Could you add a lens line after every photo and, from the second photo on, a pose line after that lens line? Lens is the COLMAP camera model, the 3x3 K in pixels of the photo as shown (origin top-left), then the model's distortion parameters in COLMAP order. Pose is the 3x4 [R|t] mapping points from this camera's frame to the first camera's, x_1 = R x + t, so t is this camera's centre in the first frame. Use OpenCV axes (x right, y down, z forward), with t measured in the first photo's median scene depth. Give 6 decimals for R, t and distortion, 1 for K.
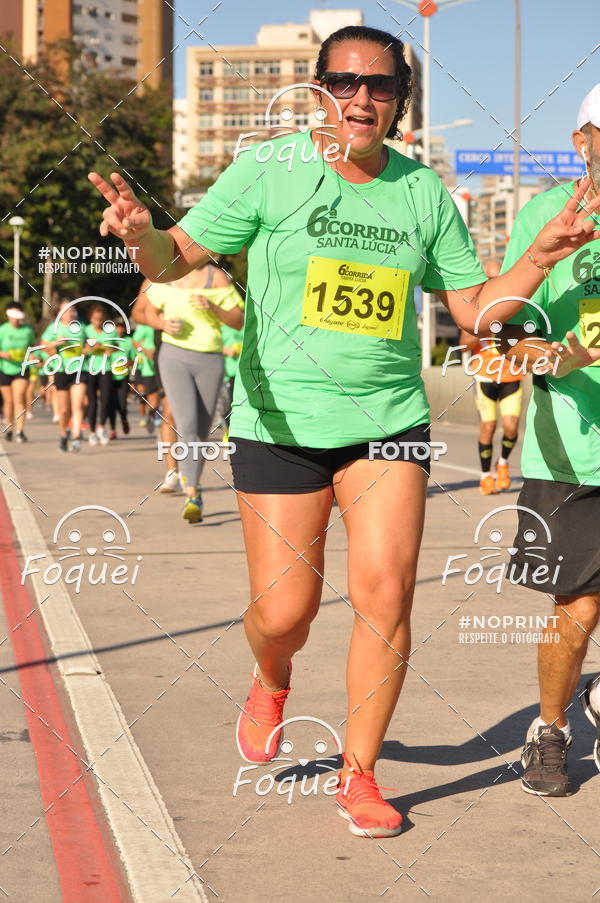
lens RADIAL K [[4922.0, 0, 300.0], [0, 4922.0, 451.5], [0, 0, 1]] dist [0.486961, -37.469126]
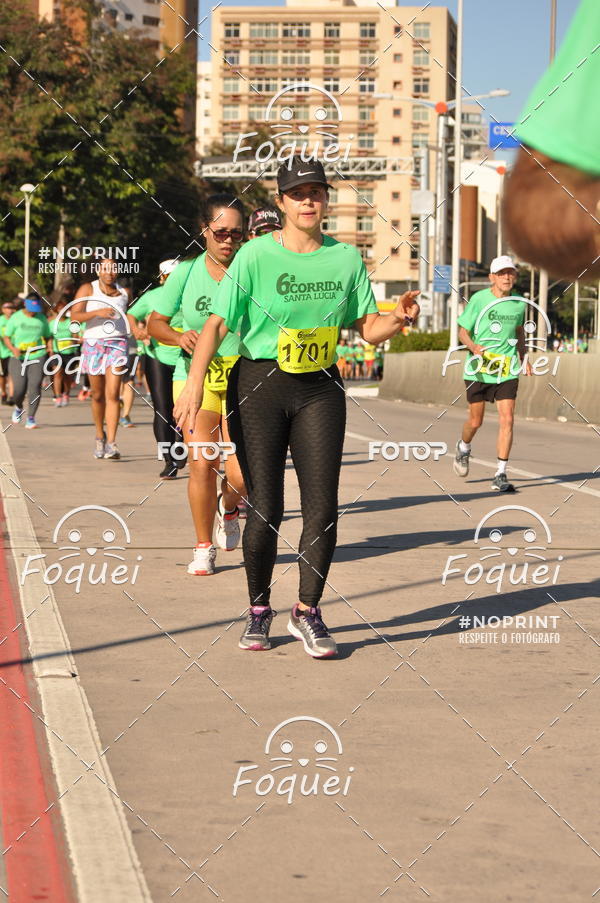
lens RADIAL K [[4609.1, 0, 145.2], [0, 4609.1, 386.5], [0, 0, 1]] dist [0.237416, 2.841732]
pose [[0.999827, 0.018590, 0.000083, -0.034218], [-0.018581, 0.999466, -0.026887, 0.015019], [-0.000583, 0.026881, 0.999638, 0.112031]]
